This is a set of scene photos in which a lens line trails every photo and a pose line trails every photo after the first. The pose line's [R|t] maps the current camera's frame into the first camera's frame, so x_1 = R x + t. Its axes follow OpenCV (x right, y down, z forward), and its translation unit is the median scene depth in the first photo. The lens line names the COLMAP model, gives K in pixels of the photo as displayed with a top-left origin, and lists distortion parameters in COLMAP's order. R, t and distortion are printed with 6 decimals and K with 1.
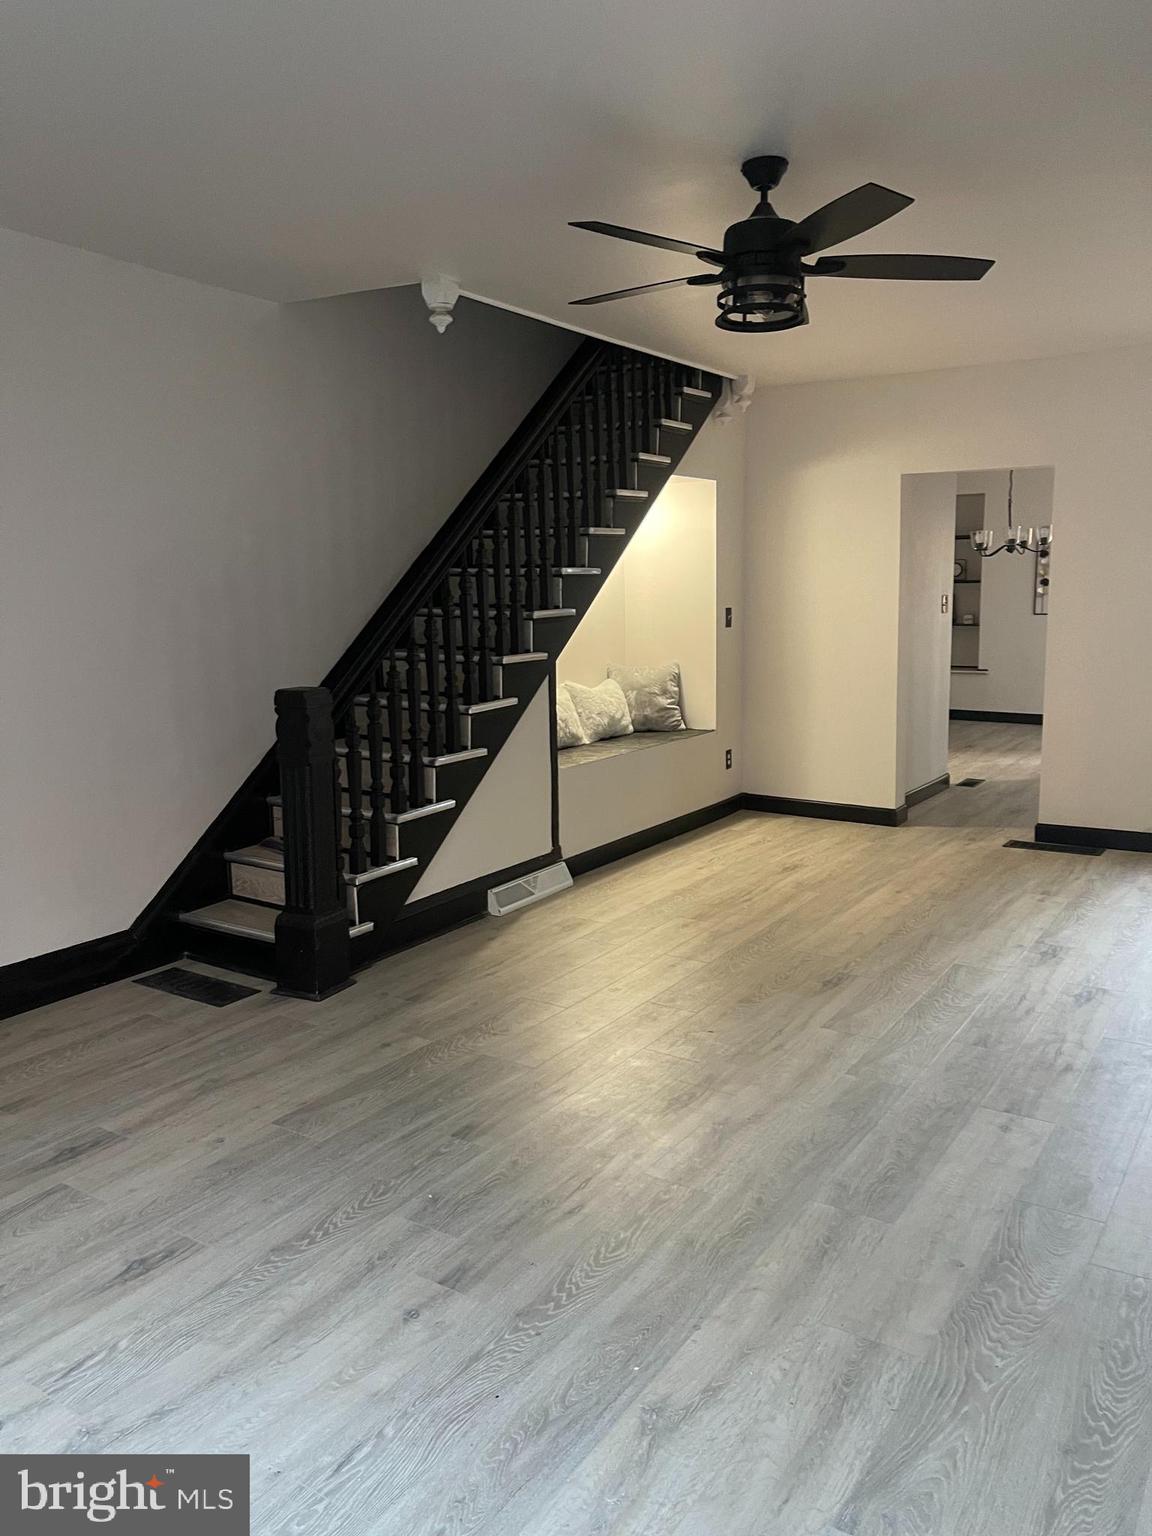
lens RADIAL K [[1163.4, 0, 552.2], [0, 1163.4, 768.6], [0, 0, 1]] dist [0.049337, -0.058507]
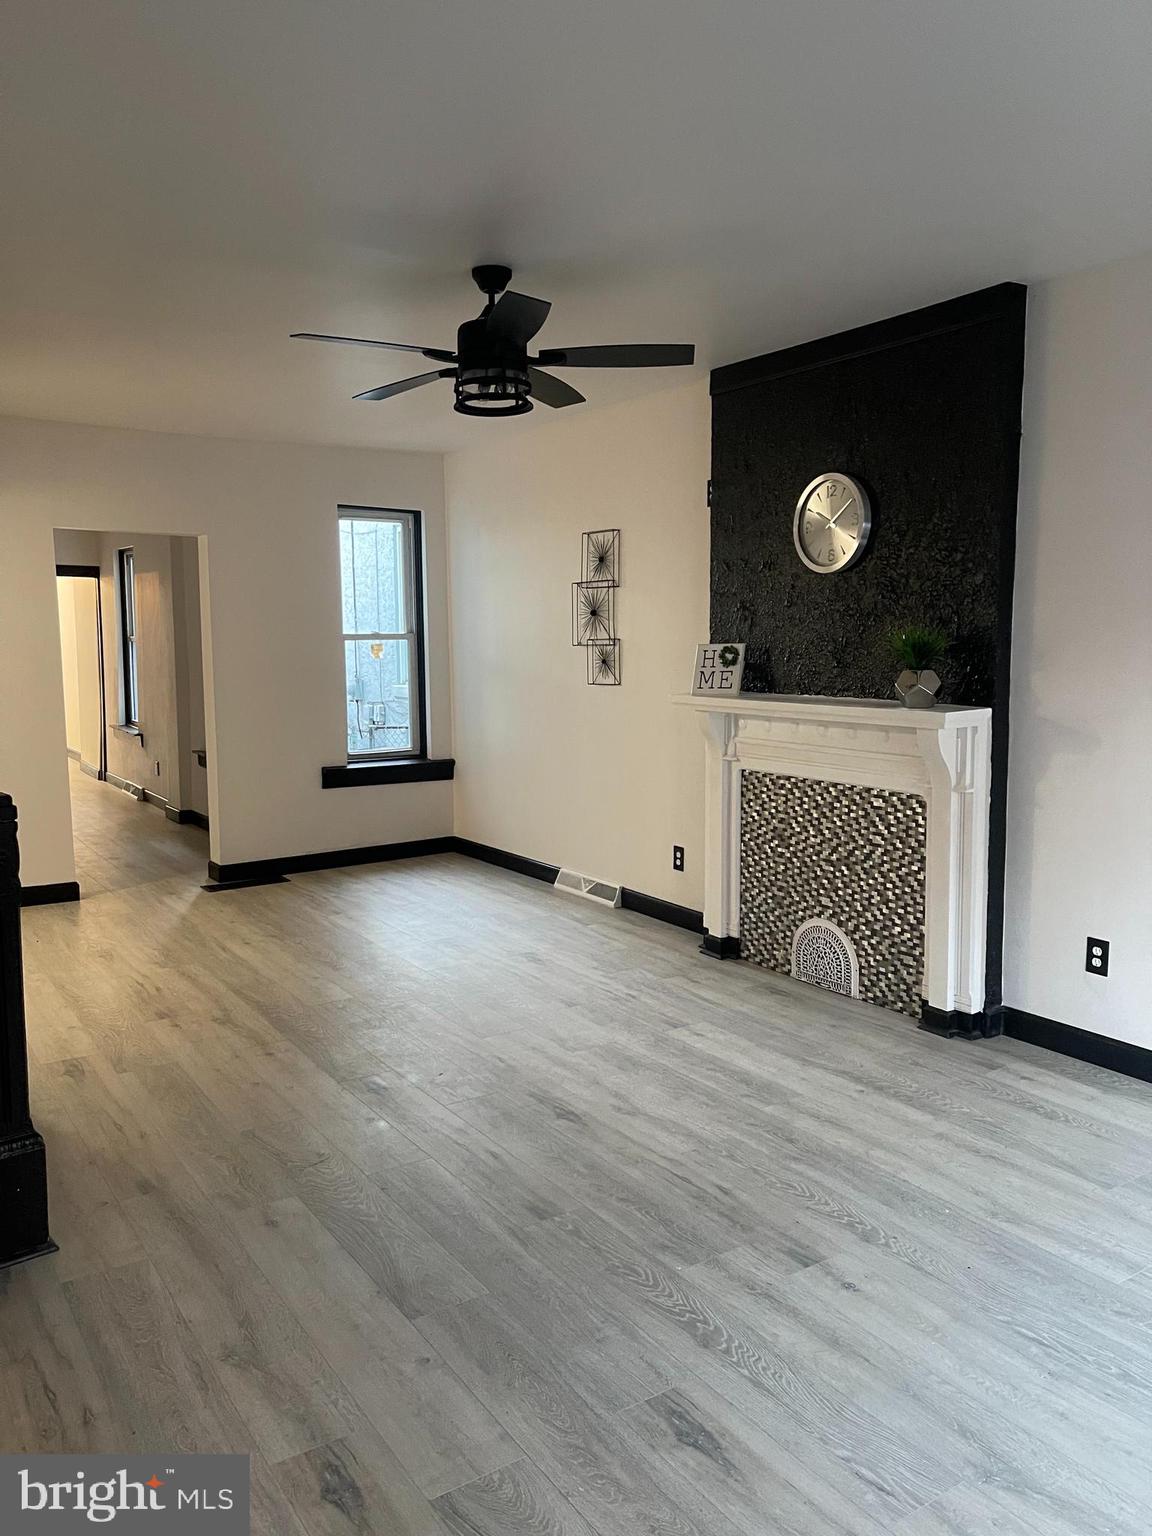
lens RADIAL K [[1163.4, 0, 578.3], [0, 1163.4, 774.2], [0, 0, 1]] dist [0.049337, -0.058507]
pose [[0.384331, -0.101403, 0.917610, -0.505050], [0.146061, 0.988110, 0.048017, -0.046444], [-0.911568, 0.115572, 0.394572, 0.310409]]
